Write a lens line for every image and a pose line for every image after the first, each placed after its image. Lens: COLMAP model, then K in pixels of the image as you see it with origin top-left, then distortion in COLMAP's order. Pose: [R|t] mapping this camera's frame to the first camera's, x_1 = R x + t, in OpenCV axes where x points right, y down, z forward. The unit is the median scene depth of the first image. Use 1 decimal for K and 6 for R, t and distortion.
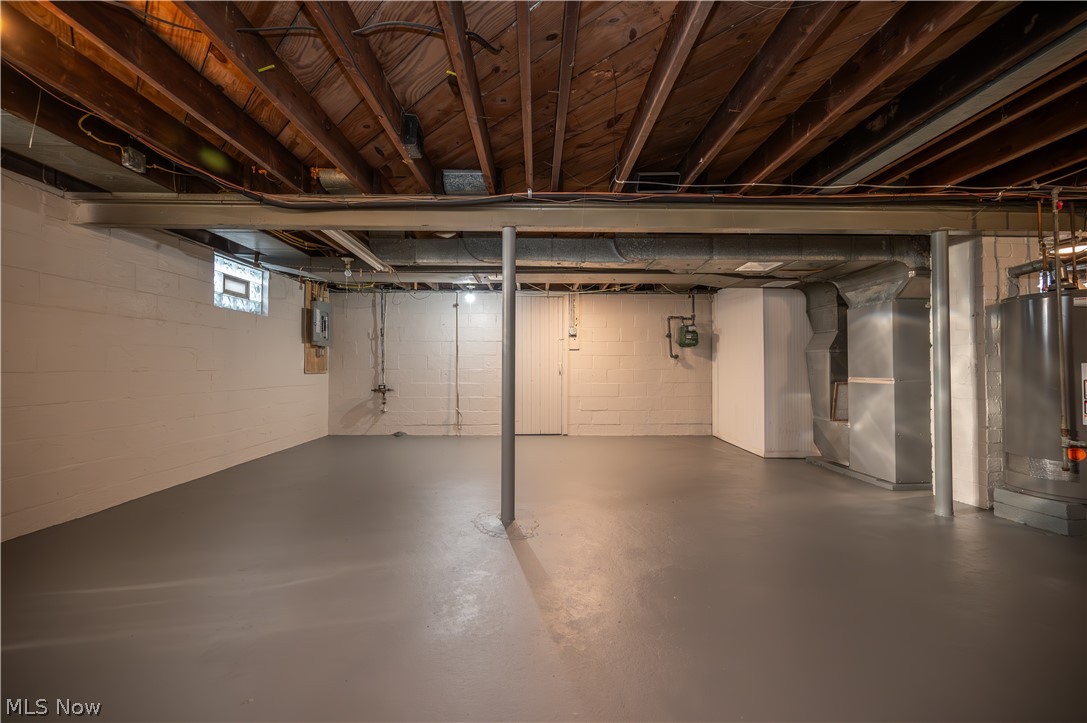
lens RADIAL K [[433.7, 0, 543.5], [0, 433.7, 361.5], [0, 0, 1]] dist [0.001632, 0.000488]
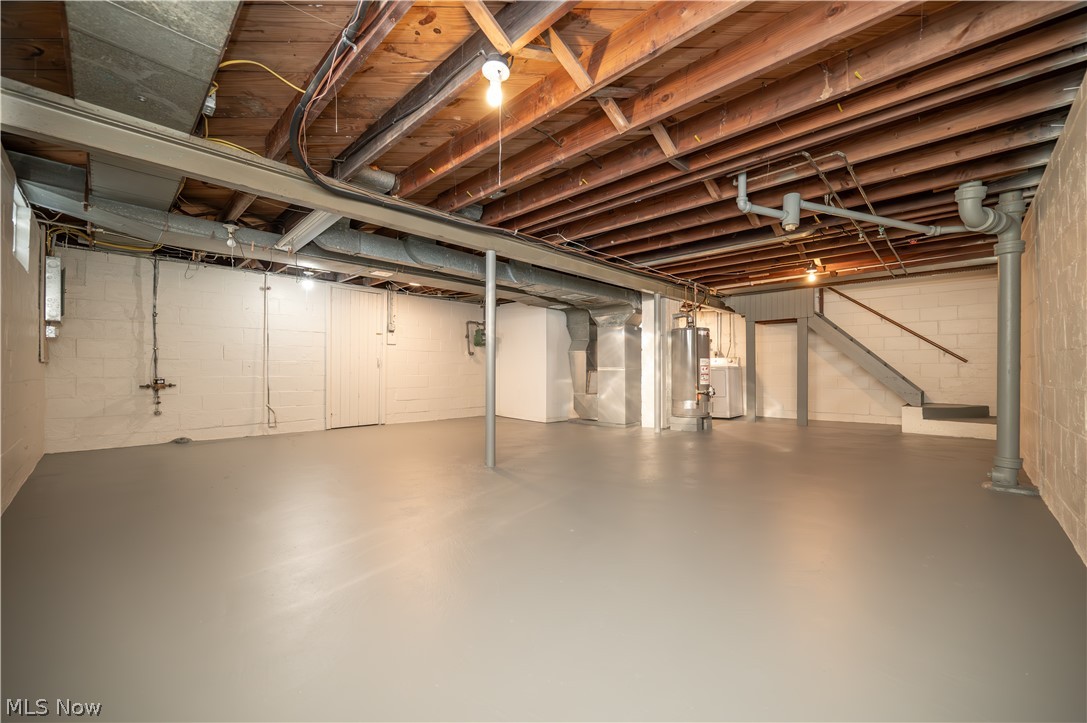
lens RADIAL K [[435.3, 0, 546.4], [0, 435.3, 363.9], [0, 0, 1]] dist [-0.000081, 0.000019]
pose [[0.709356, 0.012308, 0.704743, -0.602323], [-0.011769, 0.999915, -0.005617, 0.032330], [-0.704752, -0.004310, 0.709440, -0.055448]]
